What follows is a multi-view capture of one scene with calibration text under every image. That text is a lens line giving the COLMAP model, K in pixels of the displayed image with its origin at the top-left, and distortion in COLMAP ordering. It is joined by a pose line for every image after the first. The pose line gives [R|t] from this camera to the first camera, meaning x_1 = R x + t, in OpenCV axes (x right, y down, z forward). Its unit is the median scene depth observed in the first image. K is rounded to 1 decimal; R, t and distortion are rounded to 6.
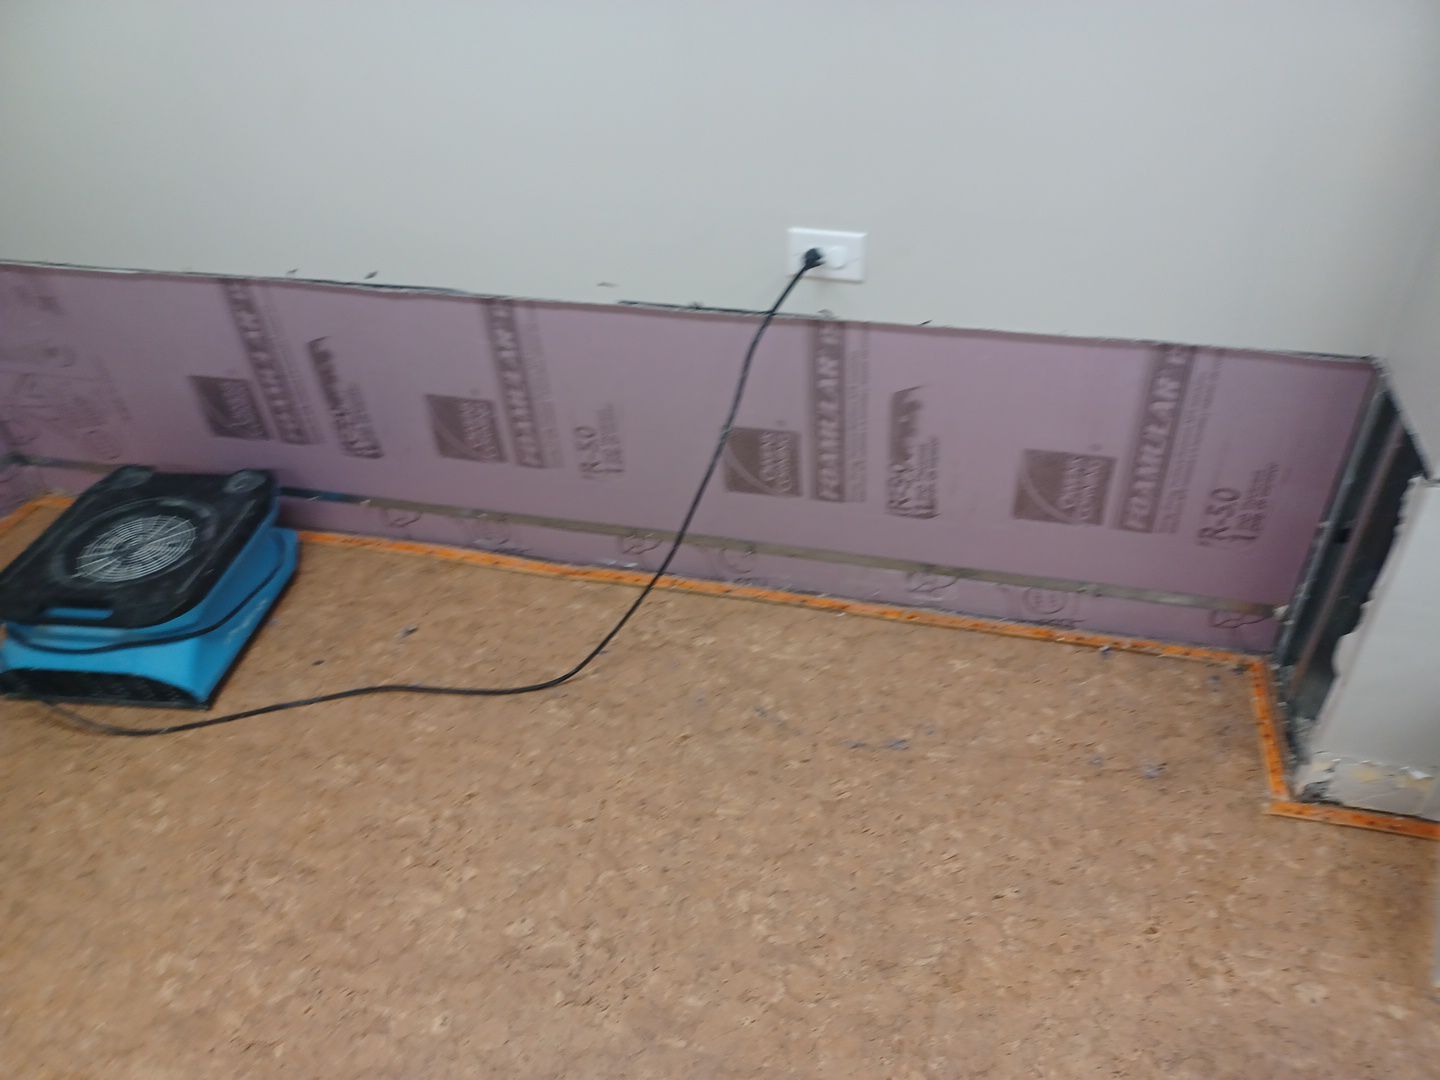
lens RADIAL K [[1023.2, 0, 726.6], [0, 1023.2, 536.3], [0, 0, 1]] dist [0.028183, 0.001286]
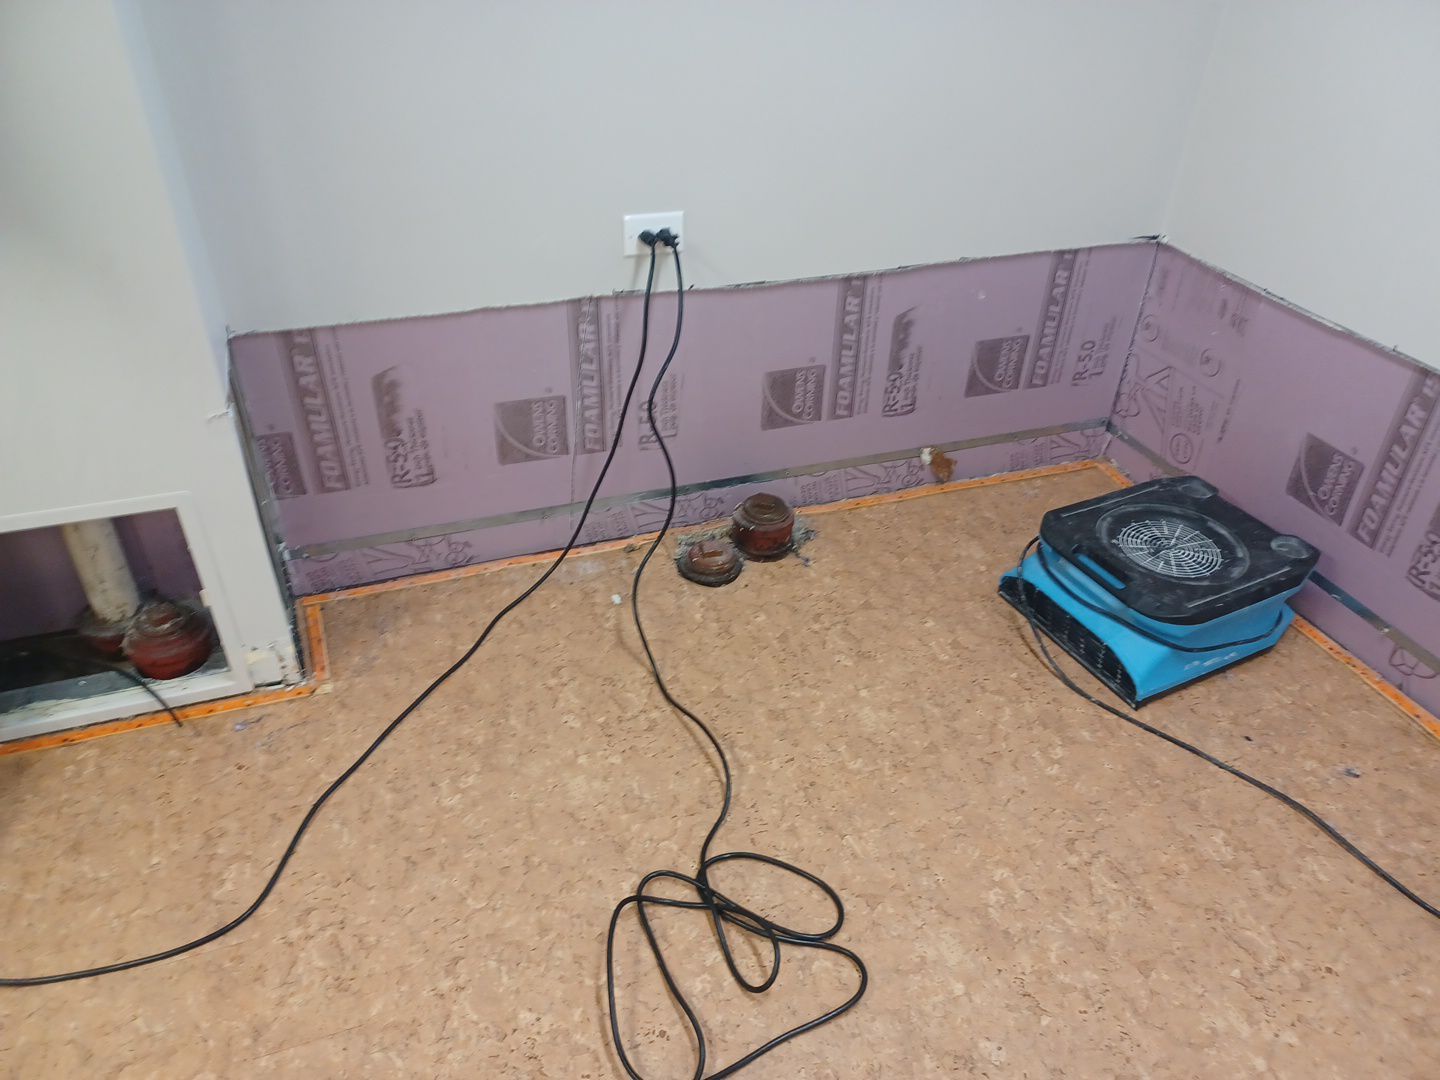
lens RADIAL K [[1023.2, 0, 726.6], [0, 1023.2, 536.3], [0, 0, 1]] dist [0.028183, 0.001286]
pose [[0.584786, 0.522789, -0.620256, -0.180138], [-0.549675, 0.817697, 0.170963, 0.071251], [0.596559, 0.240963, 0.765542, -0.099778]]
